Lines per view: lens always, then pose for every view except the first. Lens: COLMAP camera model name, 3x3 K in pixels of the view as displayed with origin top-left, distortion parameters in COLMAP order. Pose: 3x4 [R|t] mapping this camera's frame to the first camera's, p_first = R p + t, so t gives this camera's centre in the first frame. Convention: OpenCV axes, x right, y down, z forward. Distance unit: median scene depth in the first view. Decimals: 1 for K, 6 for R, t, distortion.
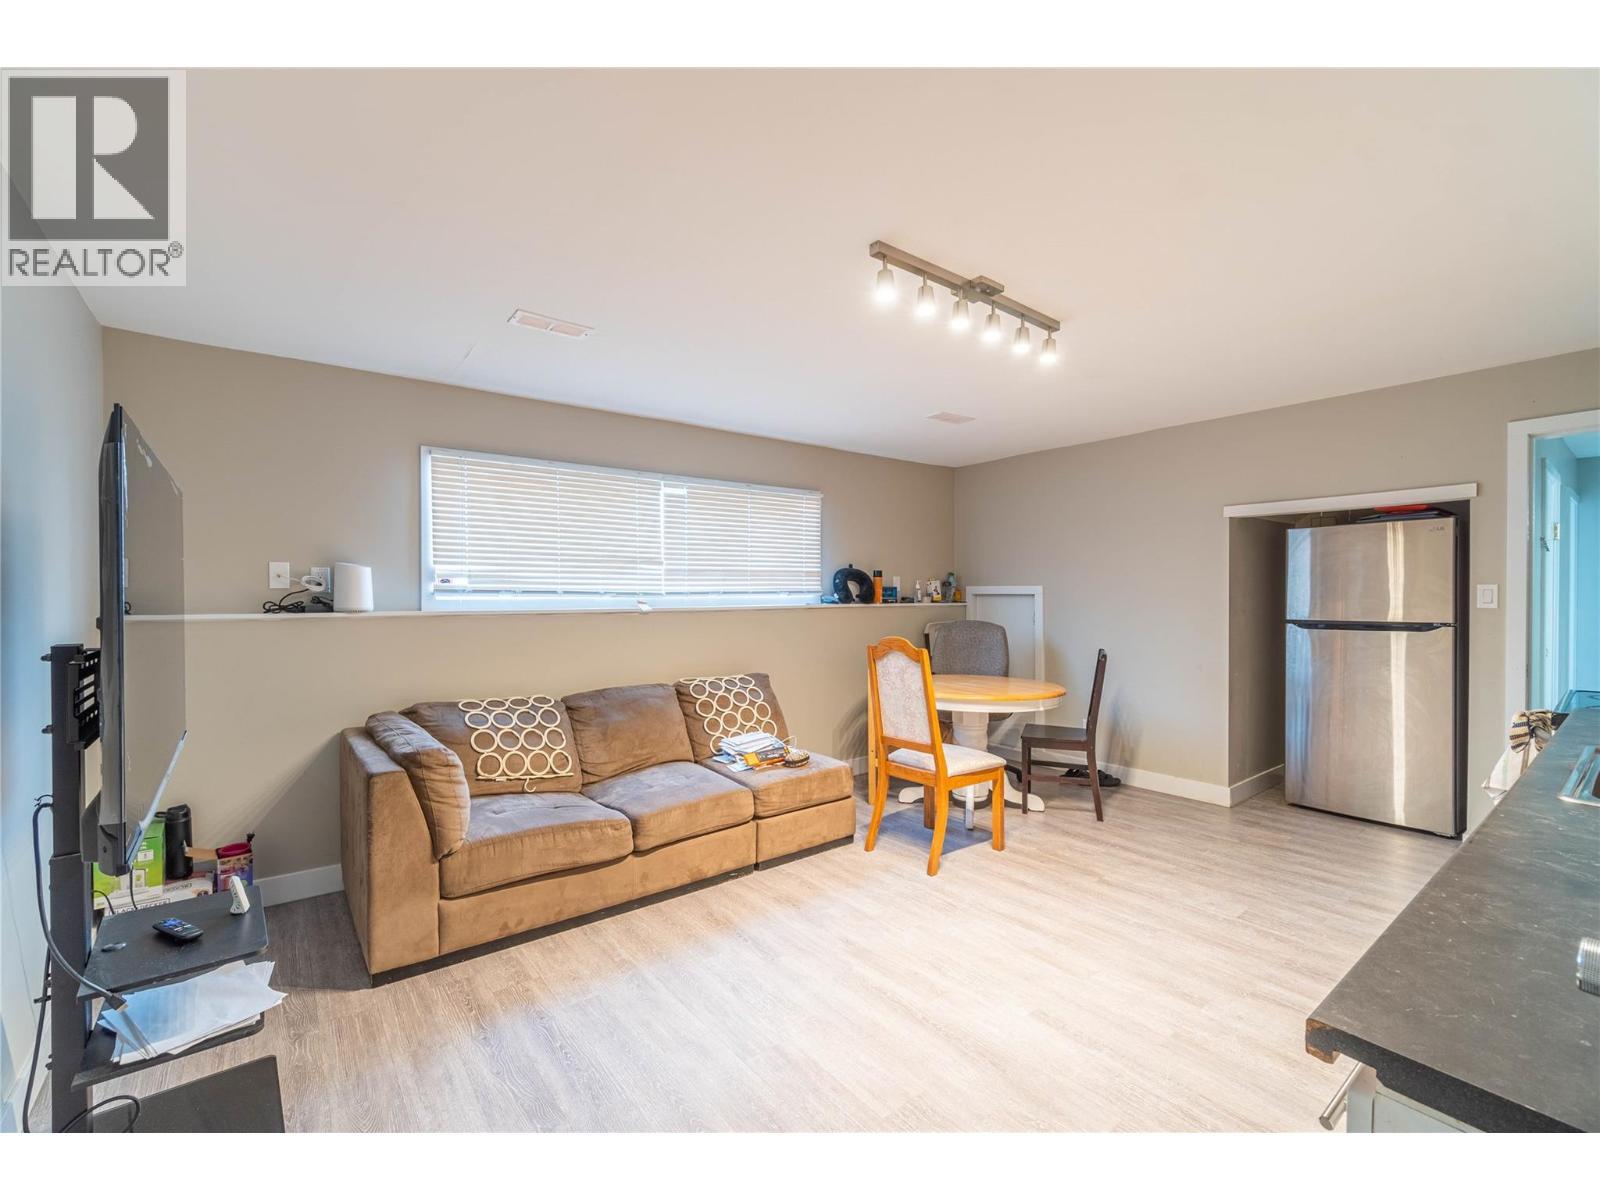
lens RADIAL K [[702.5, 0, 804.8], [0, 702.5, 597.5], [0, 0, 1]] dist [-0.003565, -0.000796]
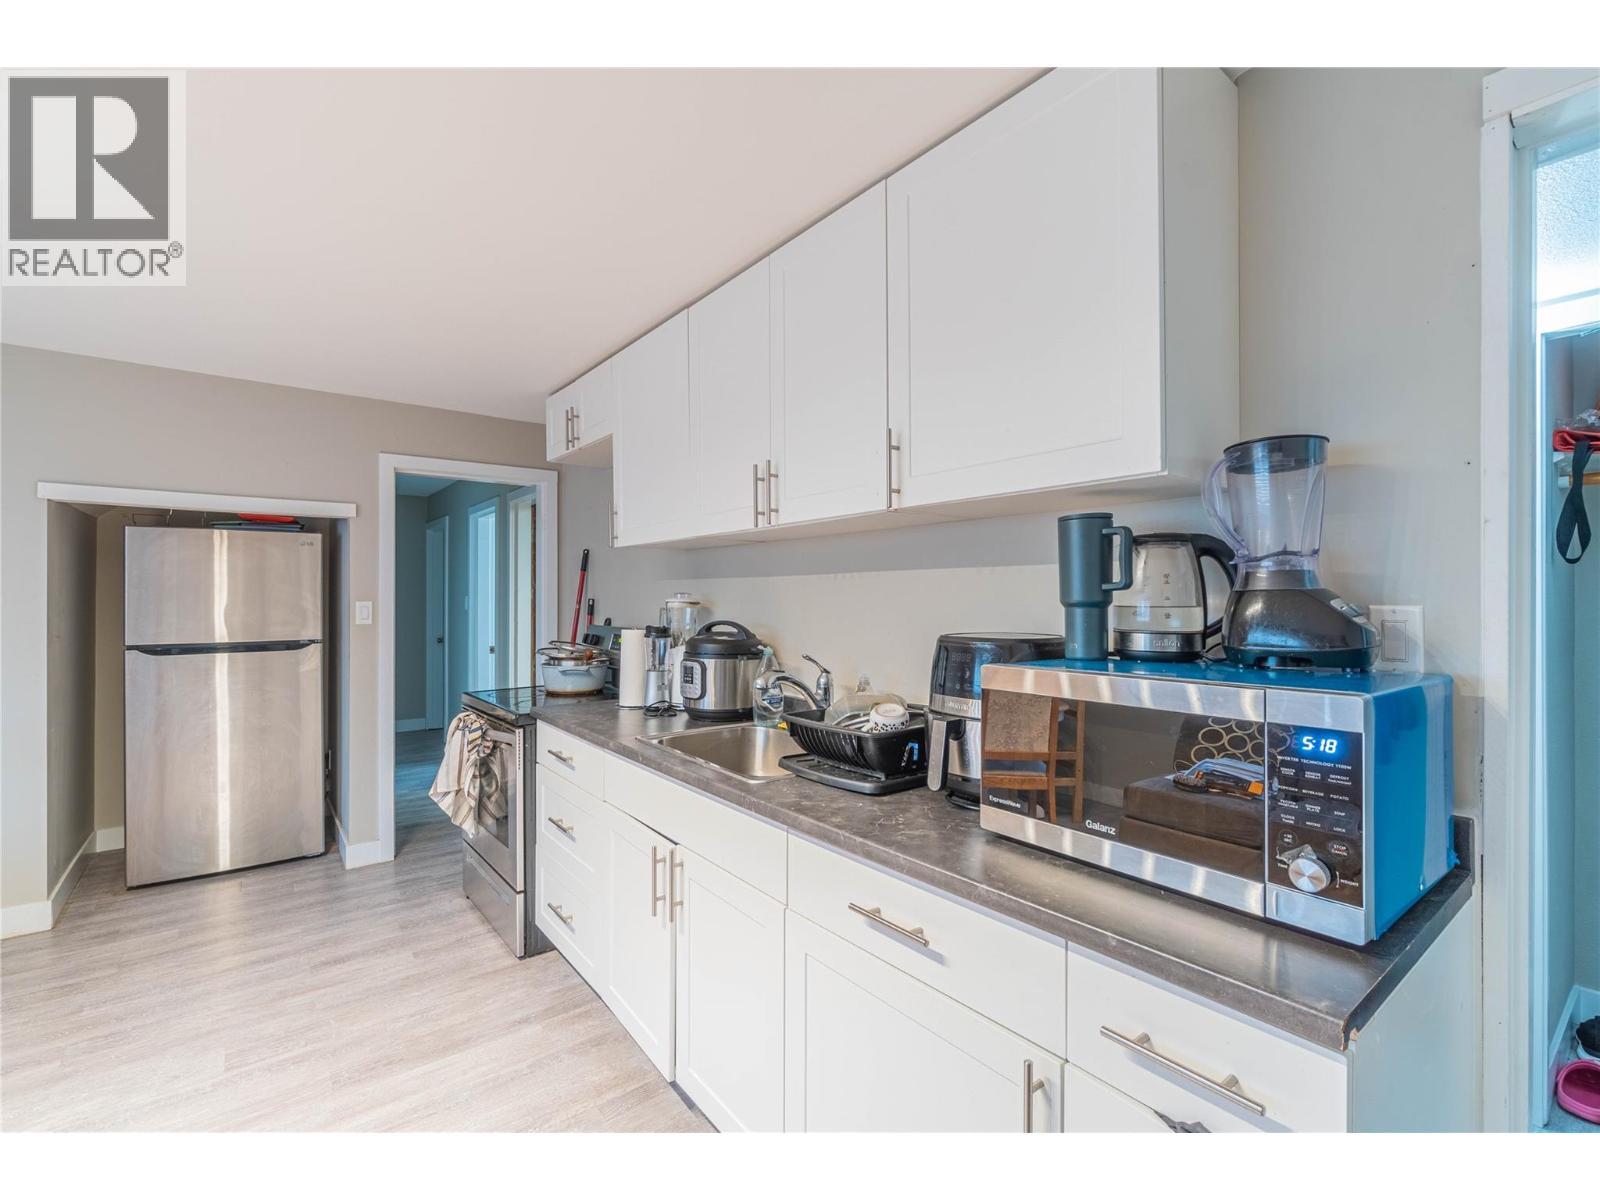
lens RADIAL K [[702.5, 0, 802.1], [0, 702.5, 605.6], [0, 0, 1]] dist [-0.003565, -0.000796]
pose [[0.010100, -0.003484, 0.999943, -0.061271], [0.003741, 0.999987, 0.003447, -0.012214], [-0.999942, 0.003706, 0.010113, 0.283896]]
